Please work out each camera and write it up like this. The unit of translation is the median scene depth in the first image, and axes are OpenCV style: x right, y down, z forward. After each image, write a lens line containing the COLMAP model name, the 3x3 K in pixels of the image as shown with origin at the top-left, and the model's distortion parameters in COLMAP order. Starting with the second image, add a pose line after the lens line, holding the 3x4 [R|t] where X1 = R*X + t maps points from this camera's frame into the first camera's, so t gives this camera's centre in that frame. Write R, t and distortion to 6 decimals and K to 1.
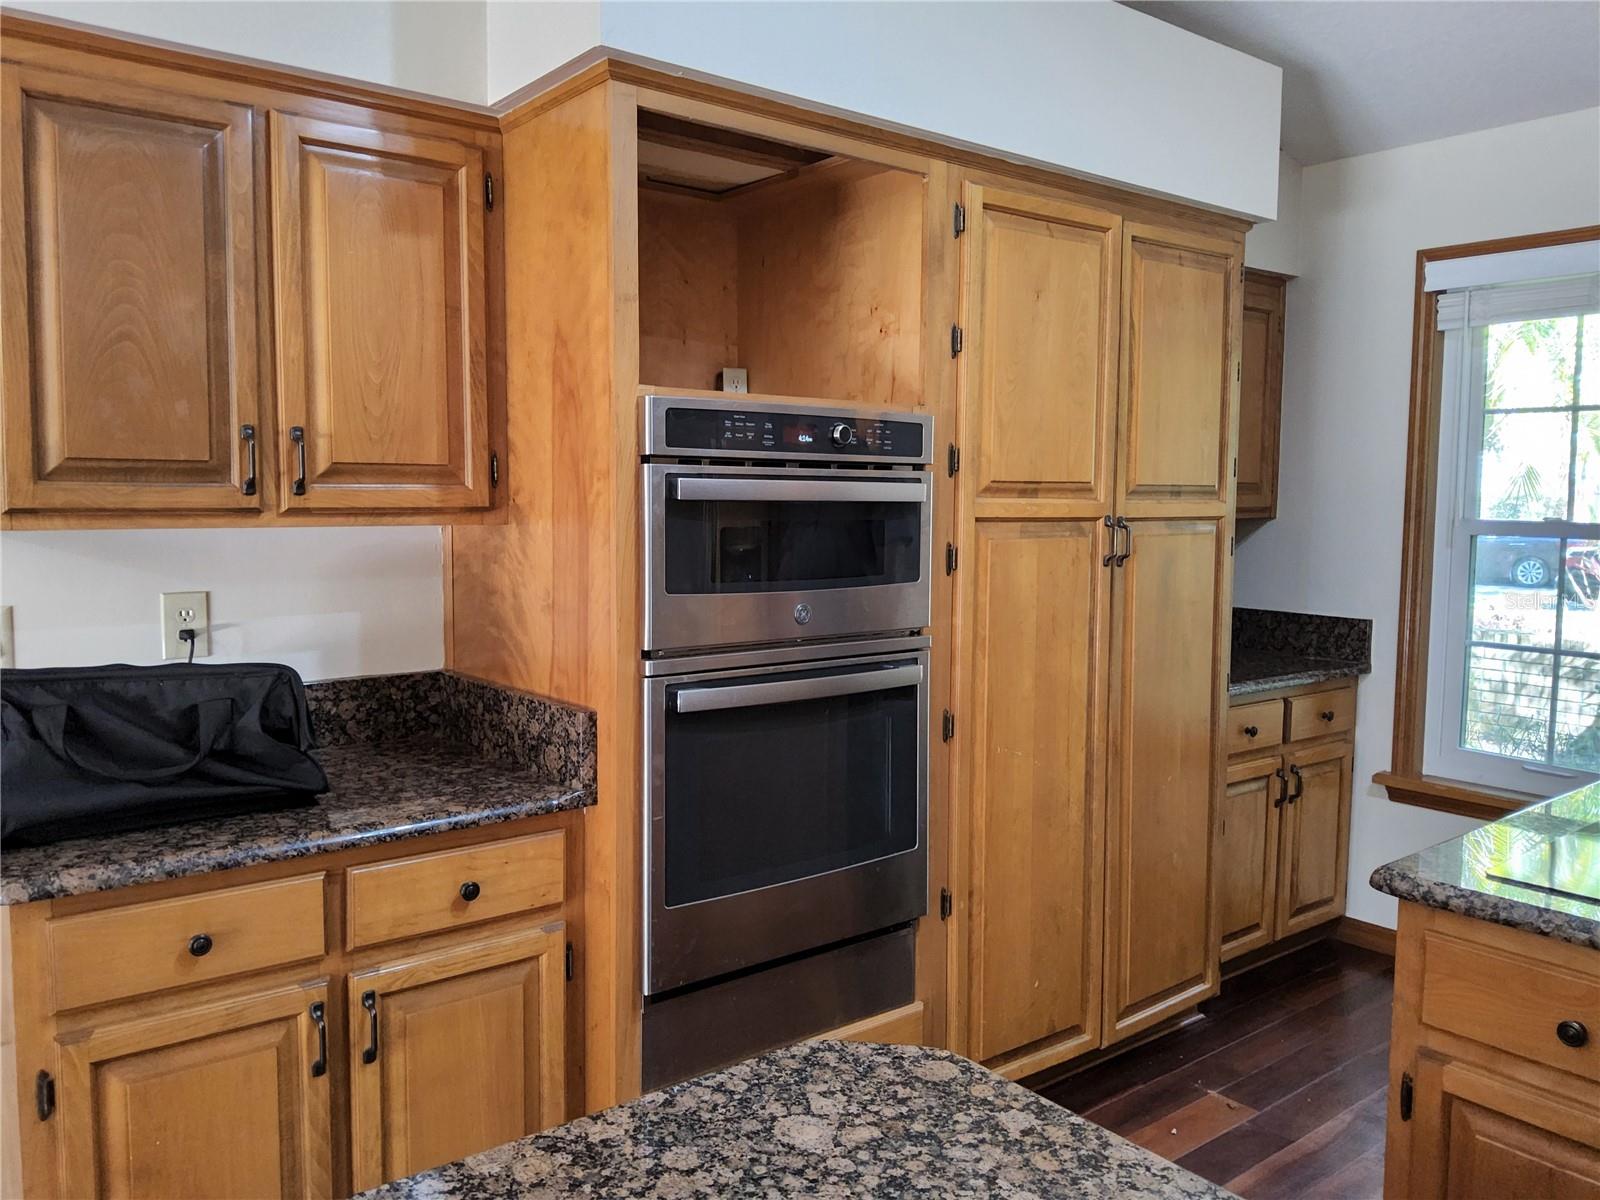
lens RADIAL K [[1208.0, 0, 790.2], [0, 1208.0, 597.7], [0, 0, 1]] dist [0.069593, -0.124115]
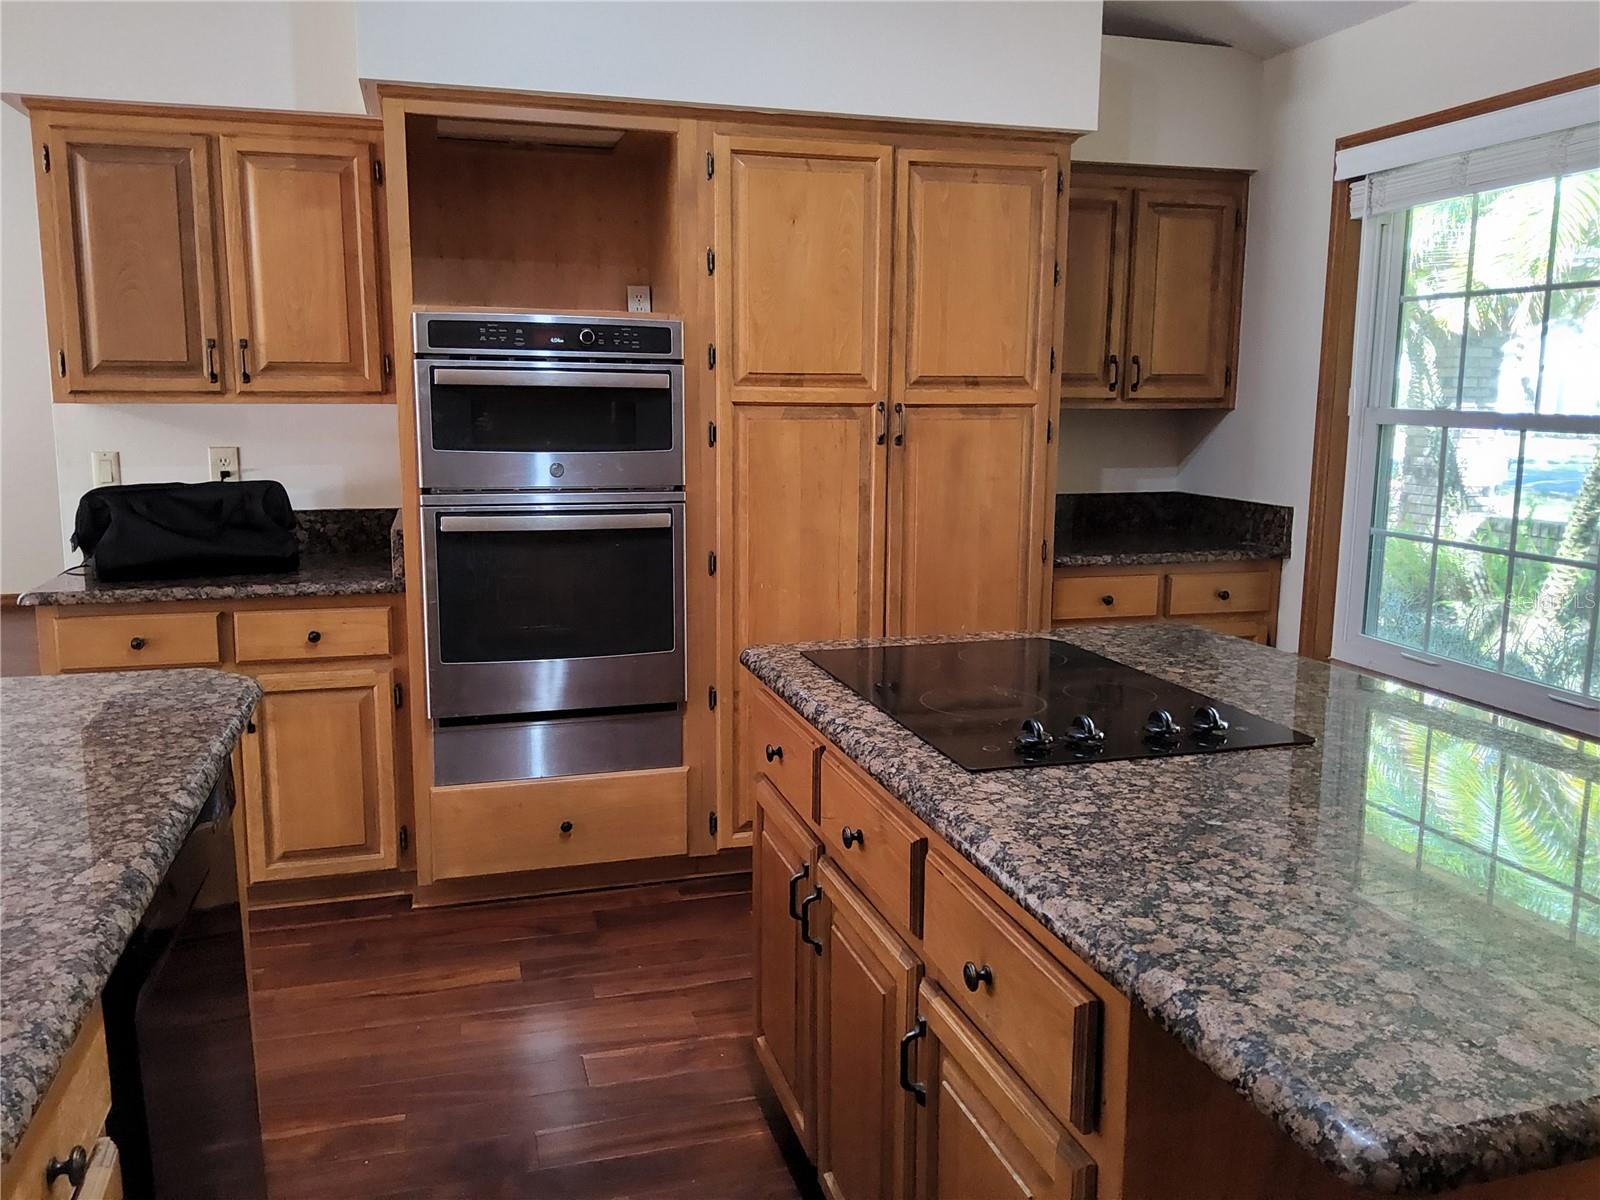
lens RADIAL K [[1208.0, 0, 812.2], [0, 1208.0, 602.7], [0, 0, 1]] dist [0.069593, -0.124115]
pose [[0.927879, 0.060550, -0.367931, 0.738860], [-0.031063, 0.995850, 0.085548, 0.034502], [0.371584, -0.067949, 0.925909, -0.174549]]
